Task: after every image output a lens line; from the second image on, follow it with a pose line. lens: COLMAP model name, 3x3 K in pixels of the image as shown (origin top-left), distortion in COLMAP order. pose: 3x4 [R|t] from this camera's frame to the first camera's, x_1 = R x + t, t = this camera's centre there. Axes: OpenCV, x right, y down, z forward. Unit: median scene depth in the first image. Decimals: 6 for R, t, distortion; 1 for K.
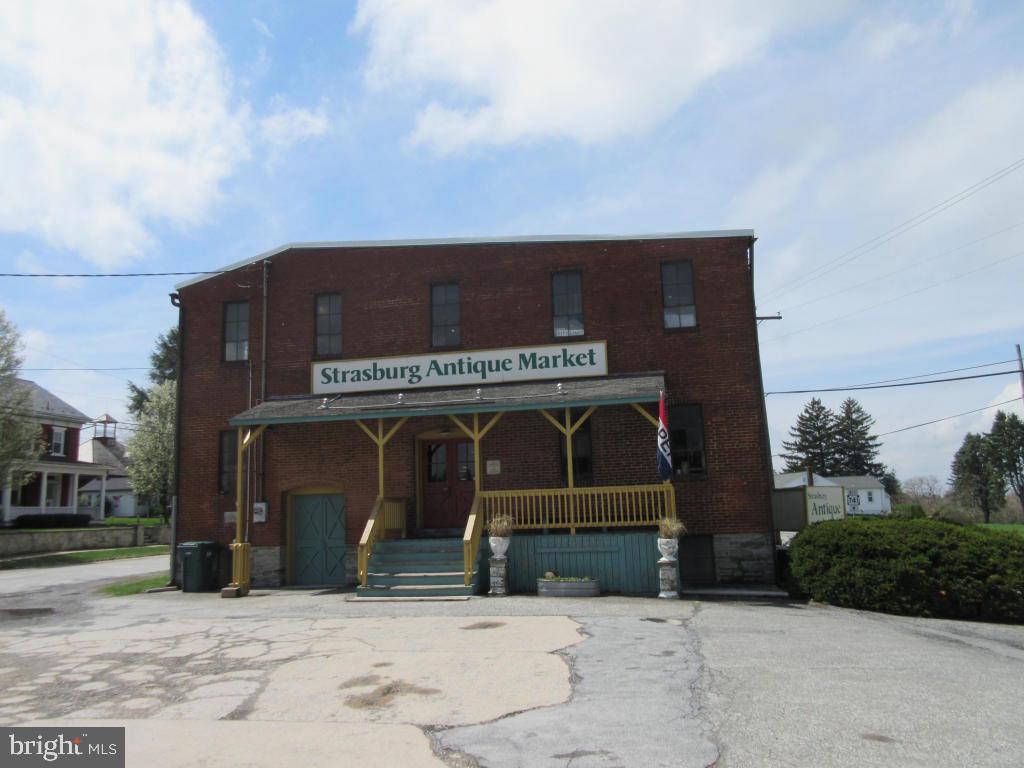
lens RADIAL K [[759.7, 0, 512.0], [0, 759.7, 384.0], [0, 0, 1]] dist [0.004973, 0.006639]
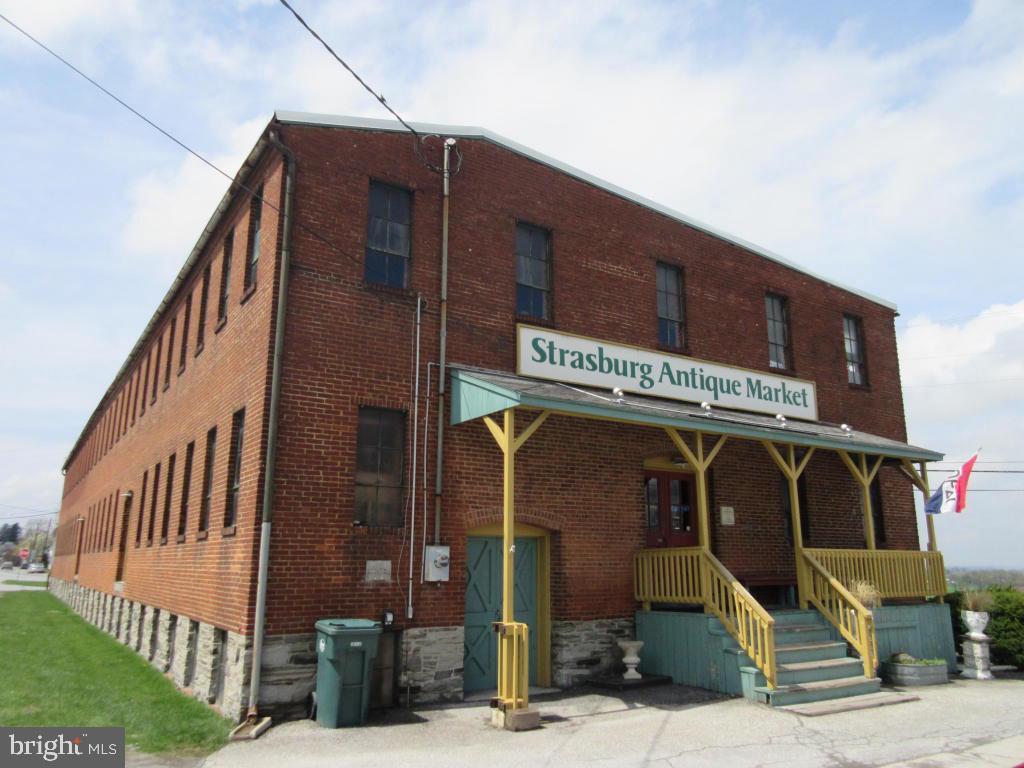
lens RADIAL K [[759.7, 0, 512.0], [0, 759.7, 384.0], [0, 0, 1]] dist [0.004973, 0.006639]
pose [[0.723888, 0.191282, 0.662871, -0.695945], [-0.141474, 0.981535, -0.128741, 0.105189], [-0.675257, -0.000585, 0.737582, 0.561726]]
